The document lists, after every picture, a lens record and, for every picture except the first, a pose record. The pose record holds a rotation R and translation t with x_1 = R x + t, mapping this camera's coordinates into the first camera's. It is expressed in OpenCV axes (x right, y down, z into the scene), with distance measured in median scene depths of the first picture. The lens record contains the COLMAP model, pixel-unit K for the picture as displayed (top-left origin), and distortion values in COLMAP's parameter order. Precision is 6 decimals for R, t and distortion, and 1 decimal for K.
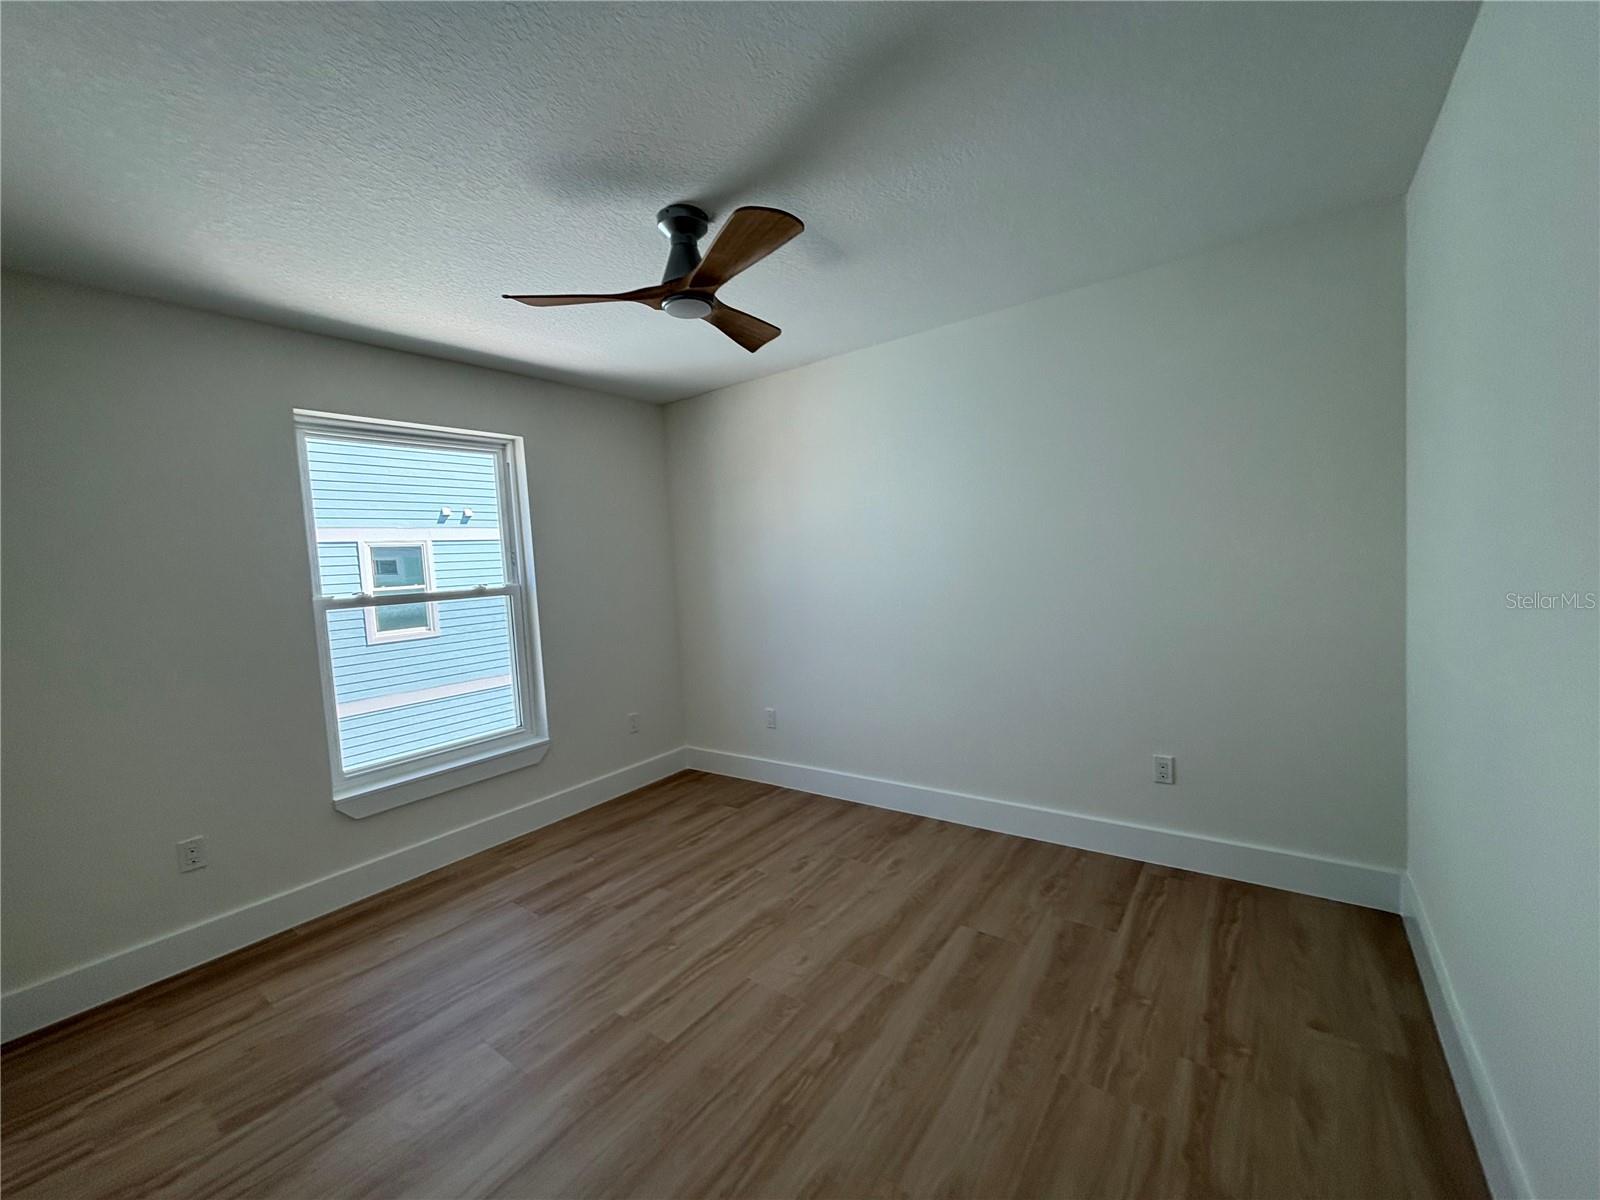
lens RADIAL K [[646.6, 0, 797.5], [0, 646.6, 610.7], [0, 0, 1]] dist [0.004643, -0.000183]
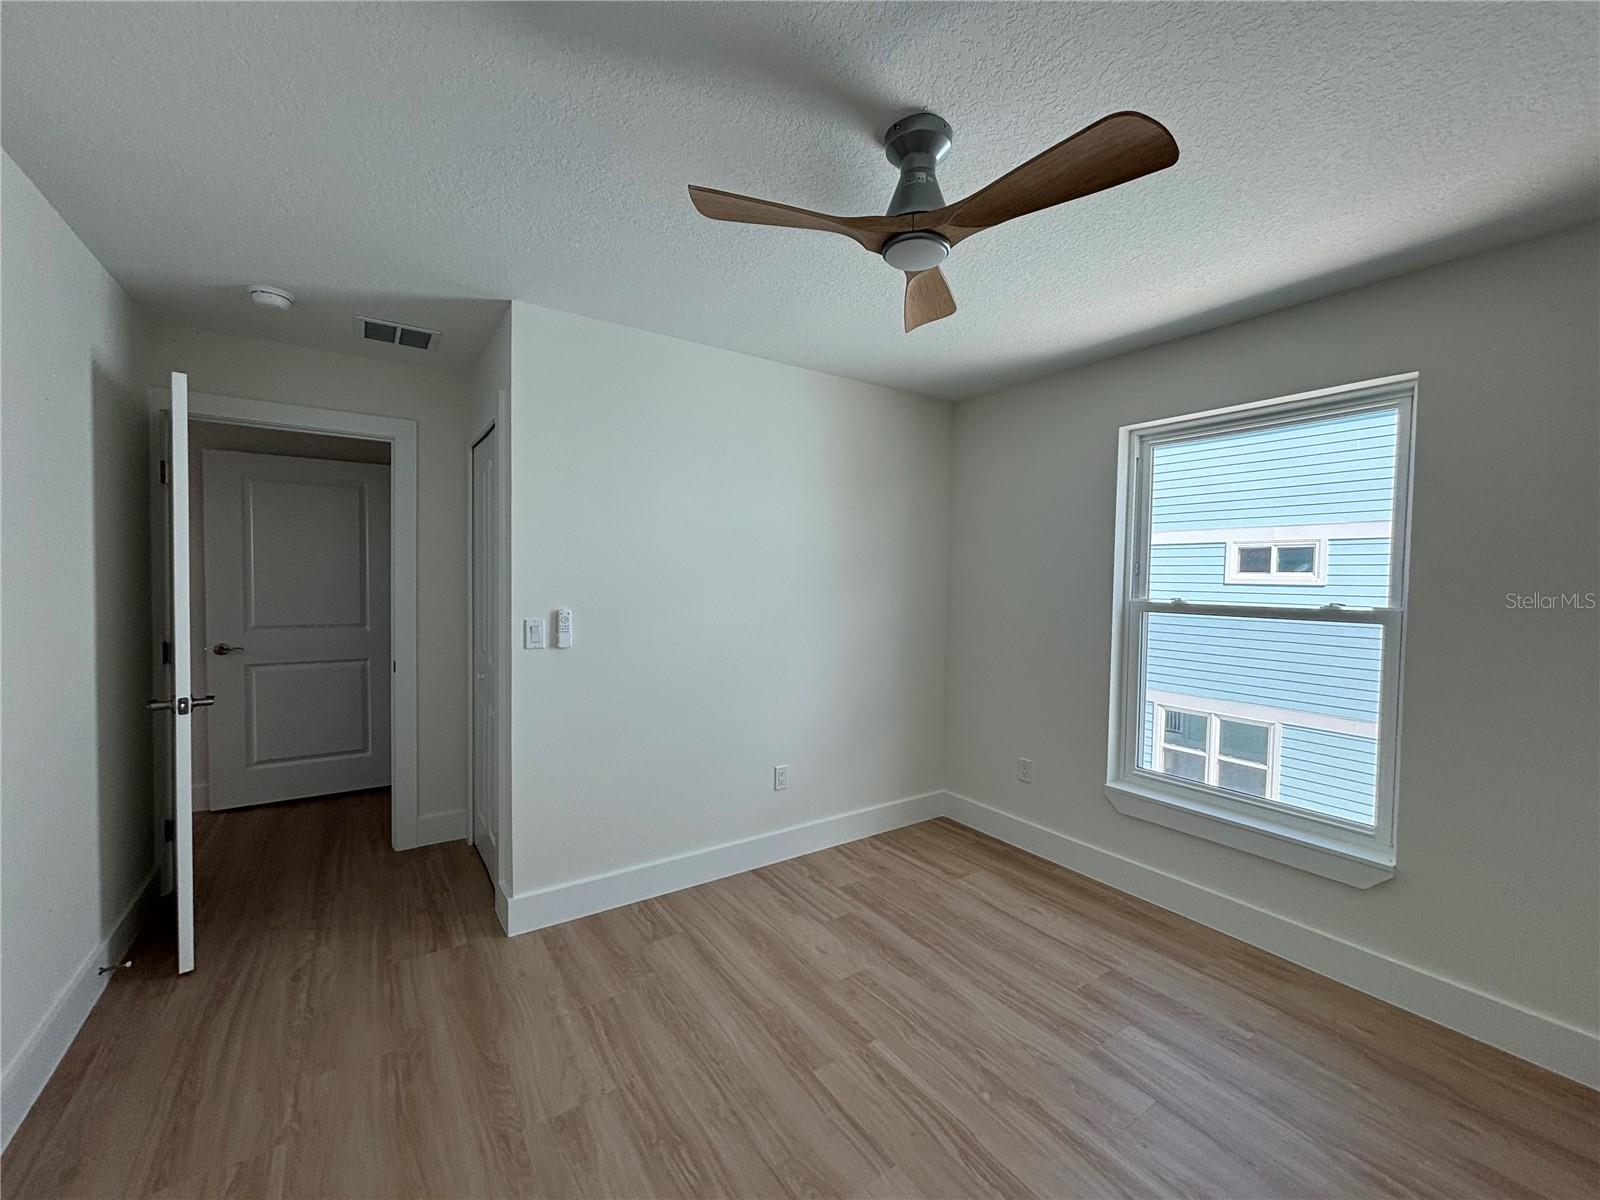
lens RADIAL K [[646.6, 0, 798.1], [0, 646.6, 604.9], [0, 0, 1]] dist [0.004643, -0.000183]
pose [[-0.328231, 0.090224, -0.940279, 0.544193], [-0.072685, 0.990064, 0.120374, -0.118406], [0.941797, 0.107855, -0.318412, 0.999979]]
